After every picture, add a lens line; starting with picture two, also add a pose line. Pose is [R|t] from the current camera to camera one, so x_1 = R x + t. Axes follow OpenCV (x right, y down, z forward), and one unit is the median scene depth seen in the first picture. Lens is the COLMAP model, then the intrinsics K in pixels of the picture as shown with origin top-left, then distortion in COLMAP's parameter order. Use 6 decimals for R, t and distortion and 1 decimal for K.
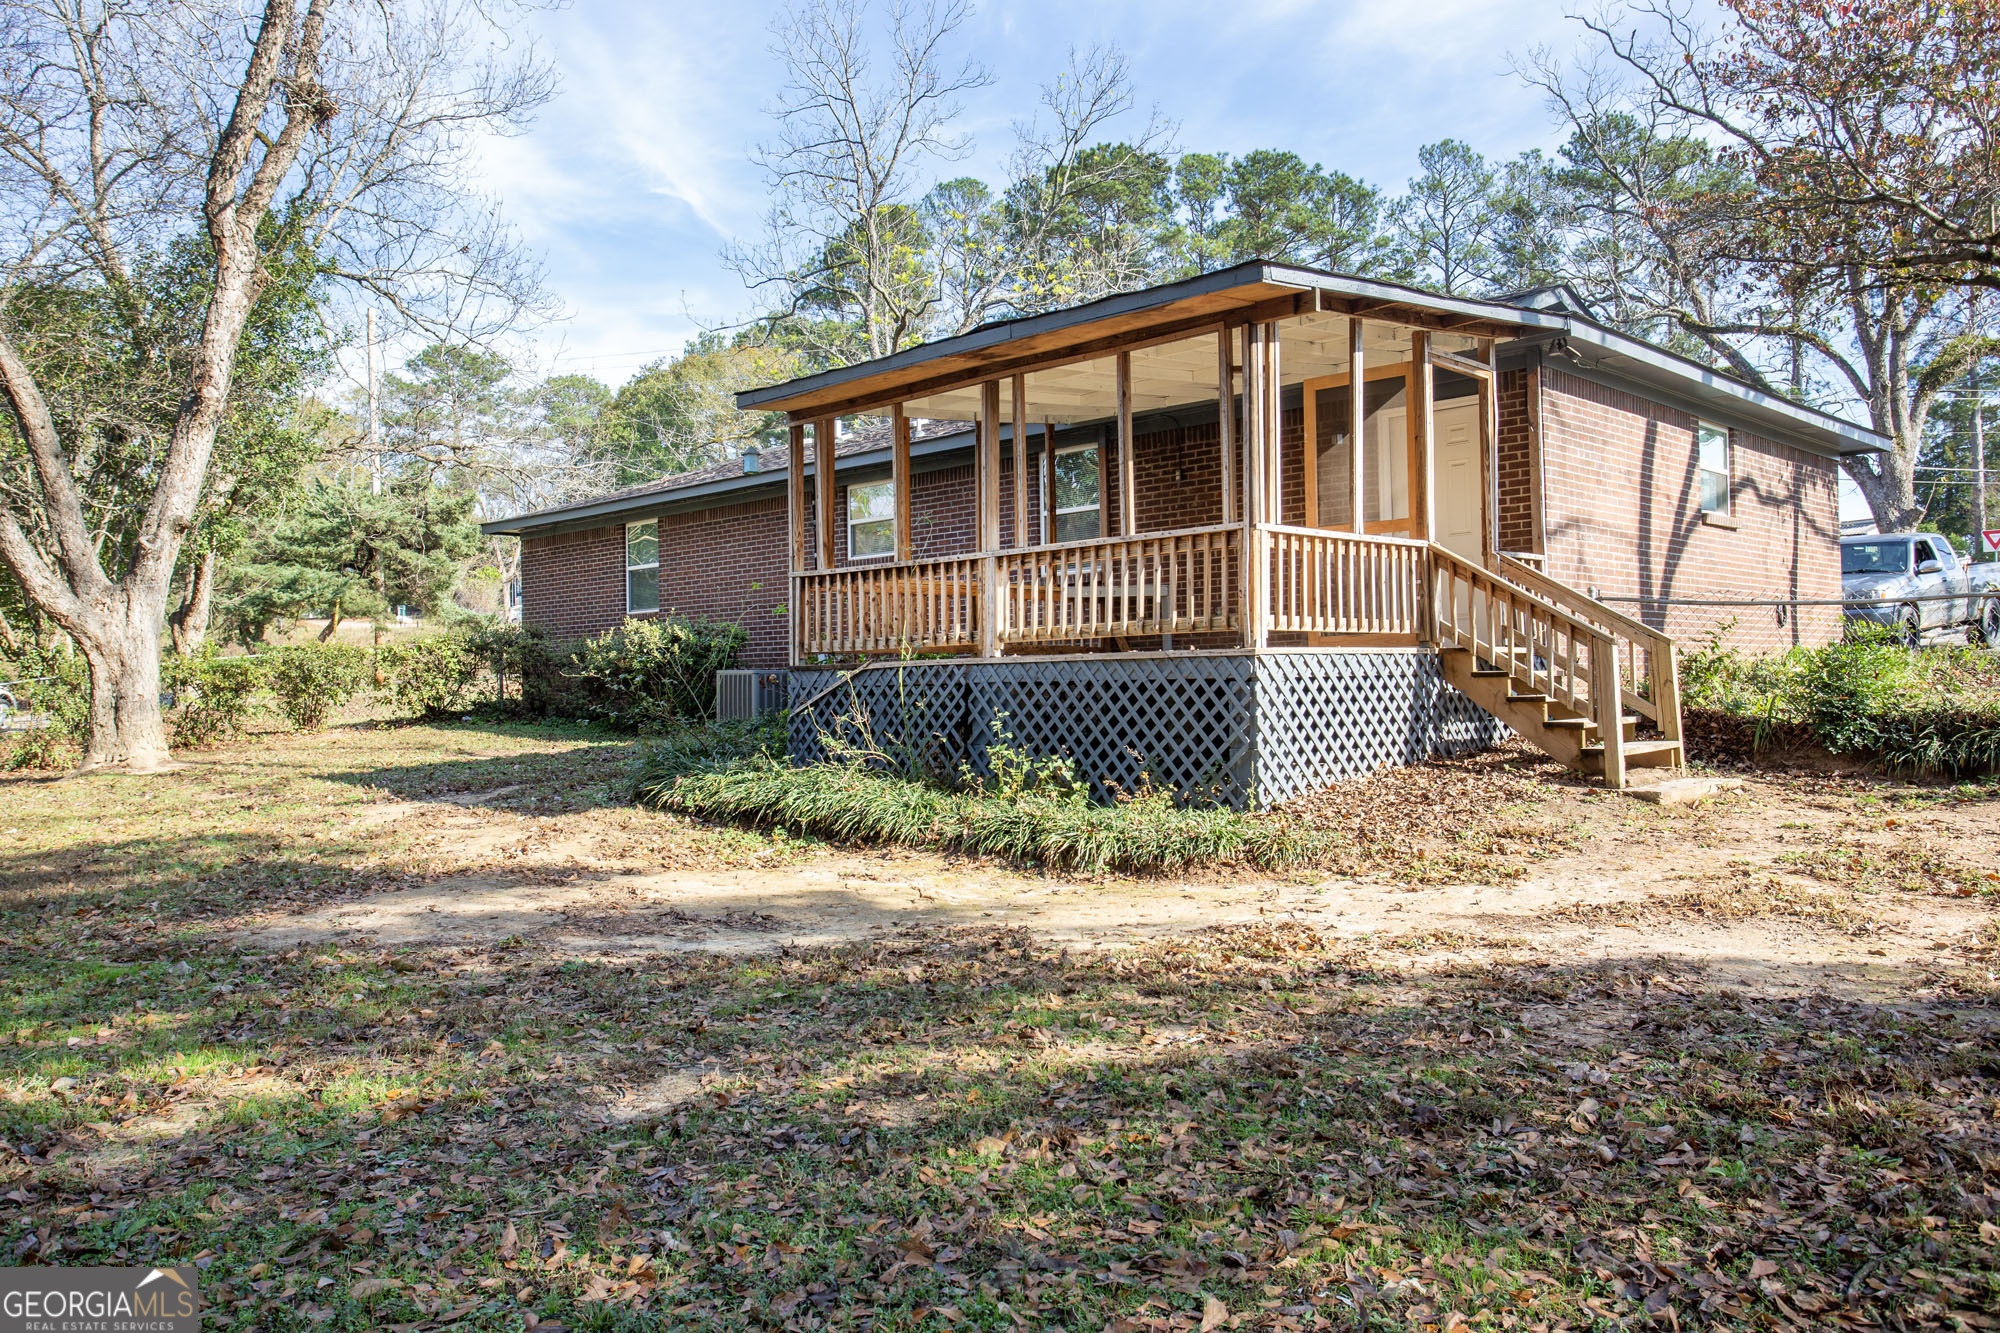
lens RADIAL K [[1485.9, 0, 1001.4], [0, 1485.9, 645.8], [0, 0, 1]] dist [0.001351, 0.007377]
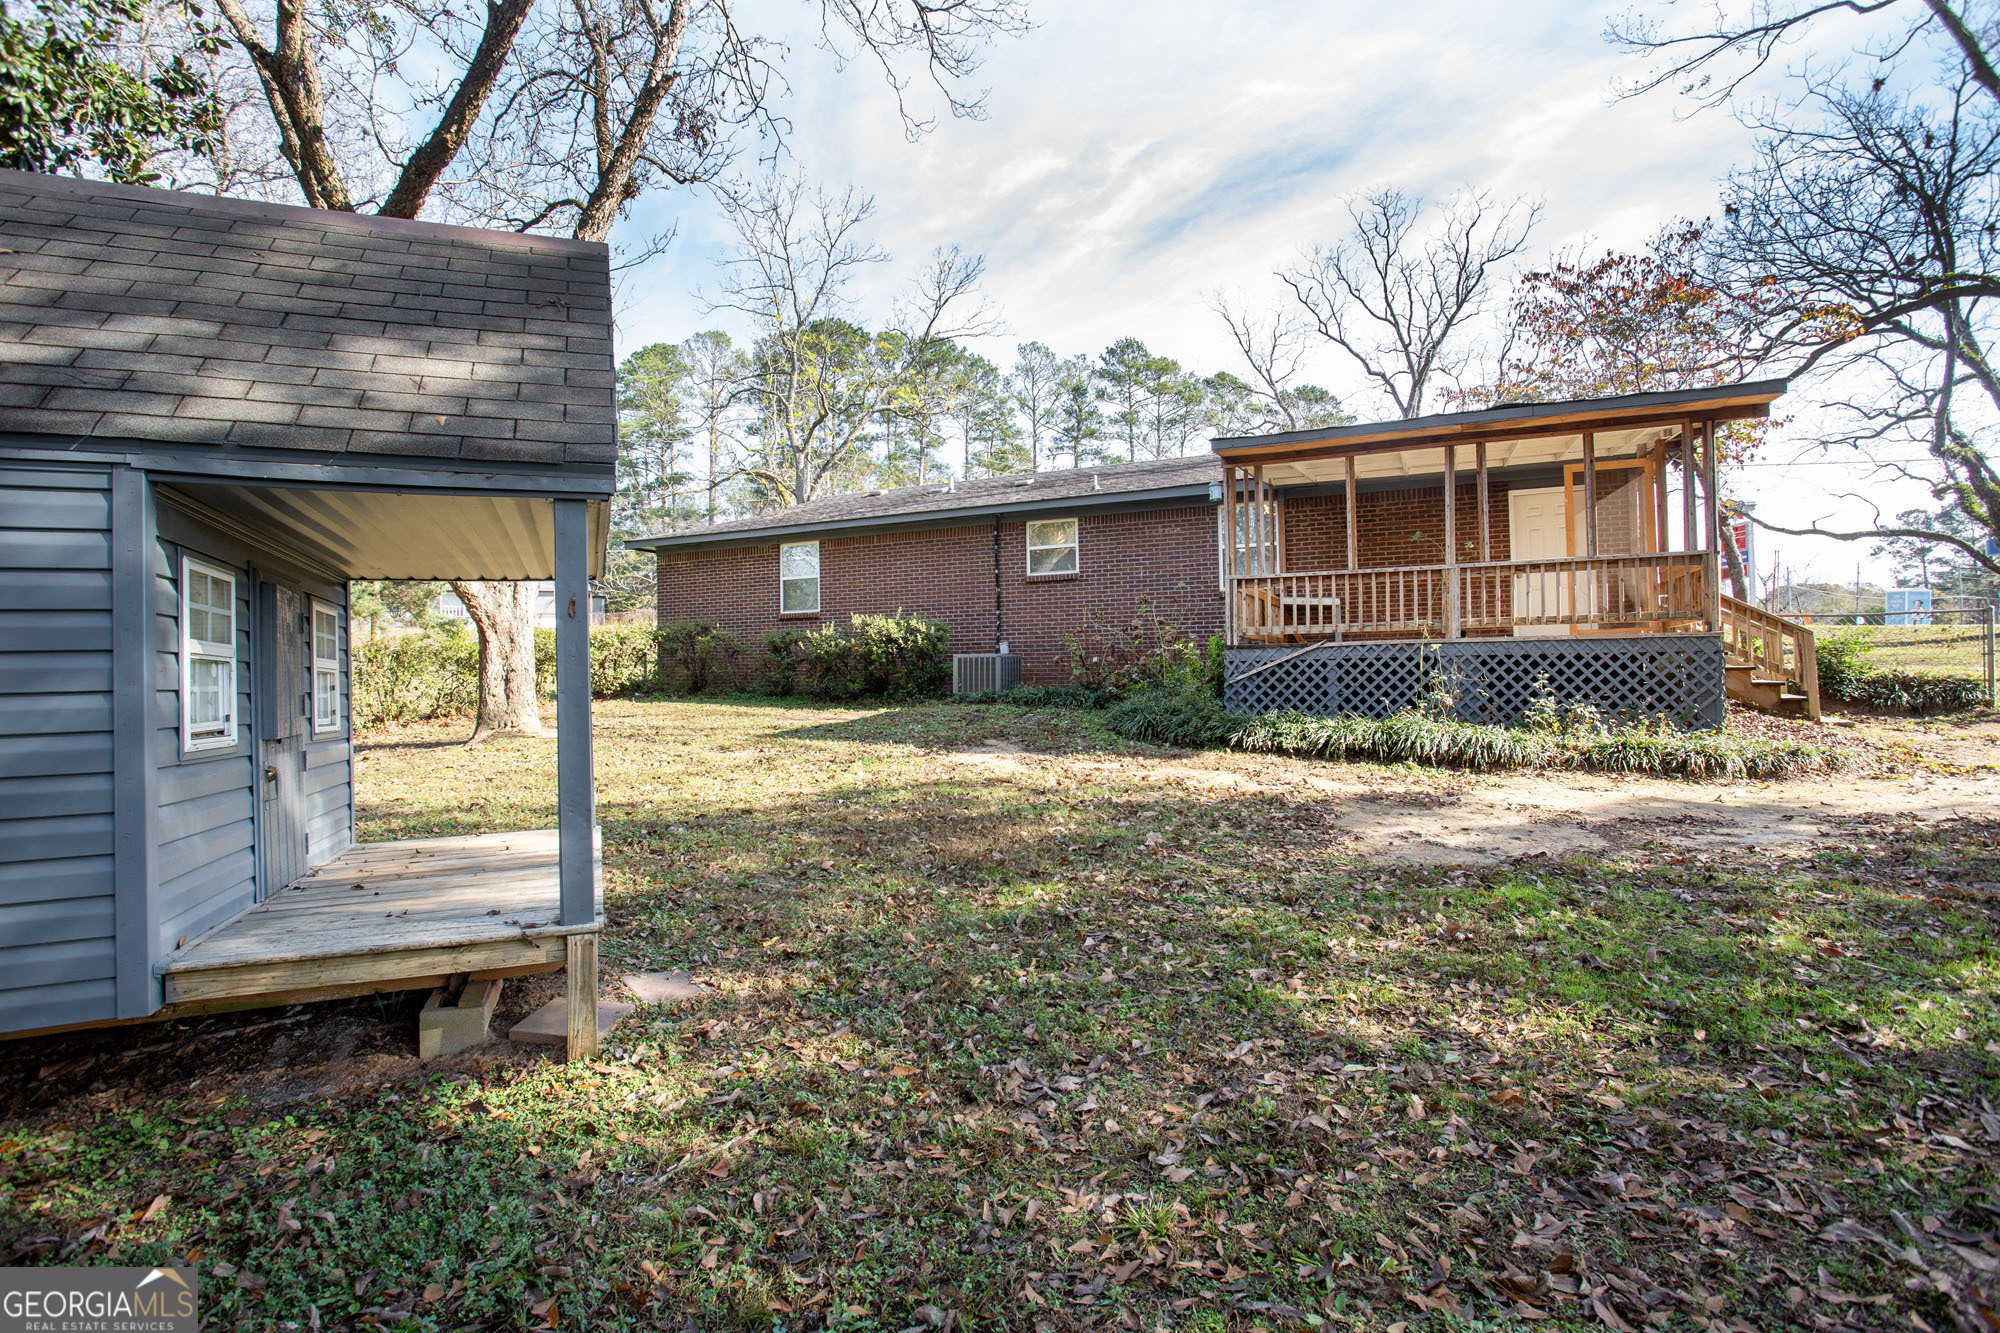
lens RADIAL K [[973.7, 0, 992.5], [0, 973.7, 622.9], [0, 0, 1]] dist [-0.032525, 0.000028]
pose [[0.940462, 0.023258, 0.339101, -0.365739], [-0.011212, 0.999236, -0.037440, 0.016189], [-0.339713, 0.031409, 0.940005, 0.136978]]
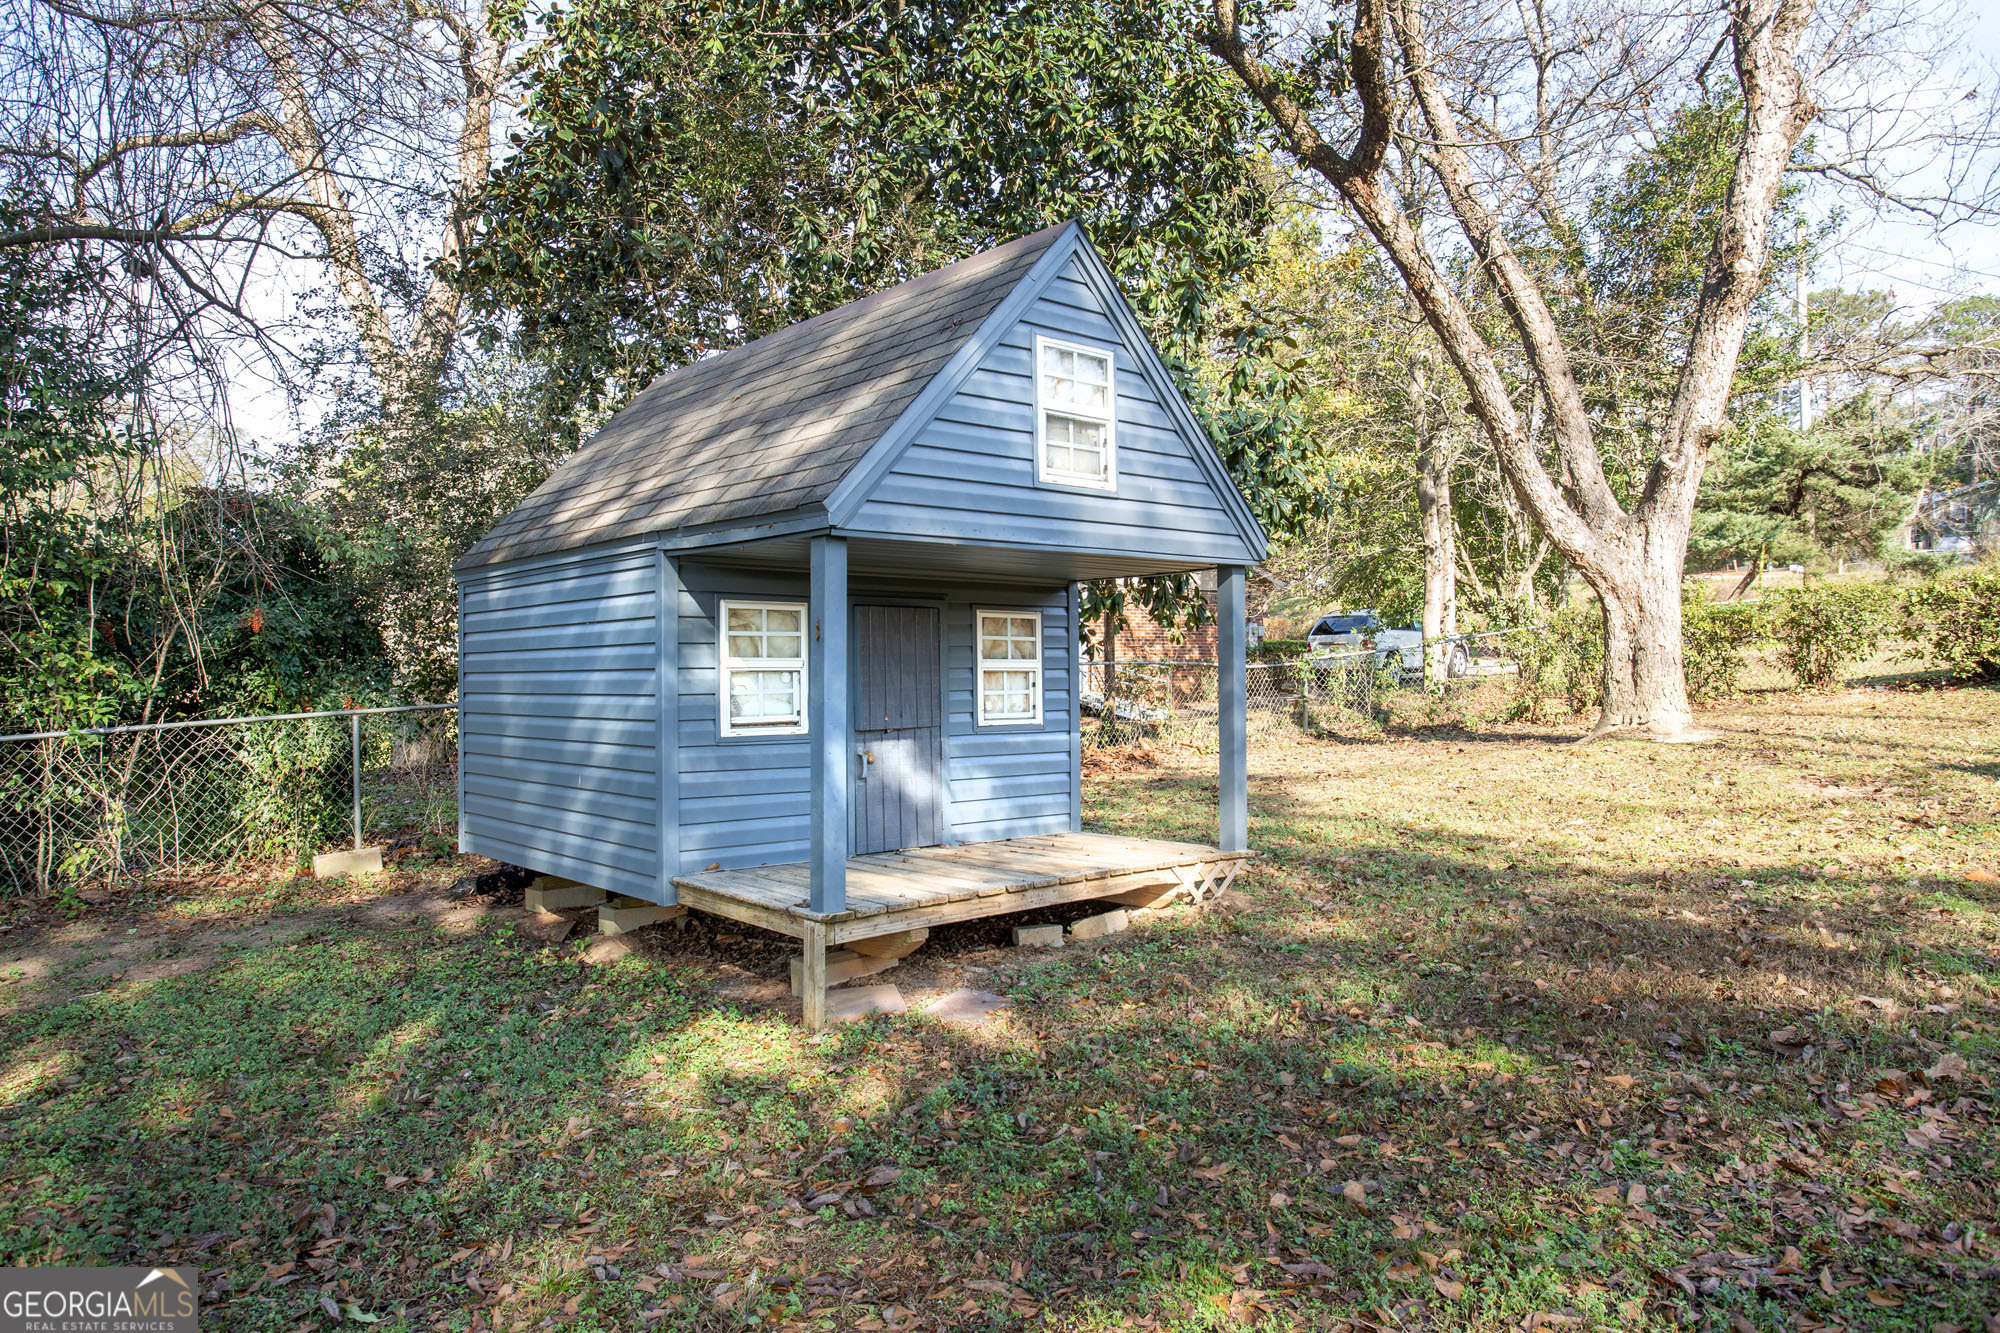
lens RADIAL K [[1331.7, 0, 1000.0], [0, 1331.7, 666.5], [0, 0, 1]] dist [0.002092, 0.002384]
pose [[0.622965, 0.019989, -0.781994, -0.167125], [0.018347, 0.999025, 0.040153, 0.005877], [0.782035, -0.039361, 0.621991, 0.181774]]
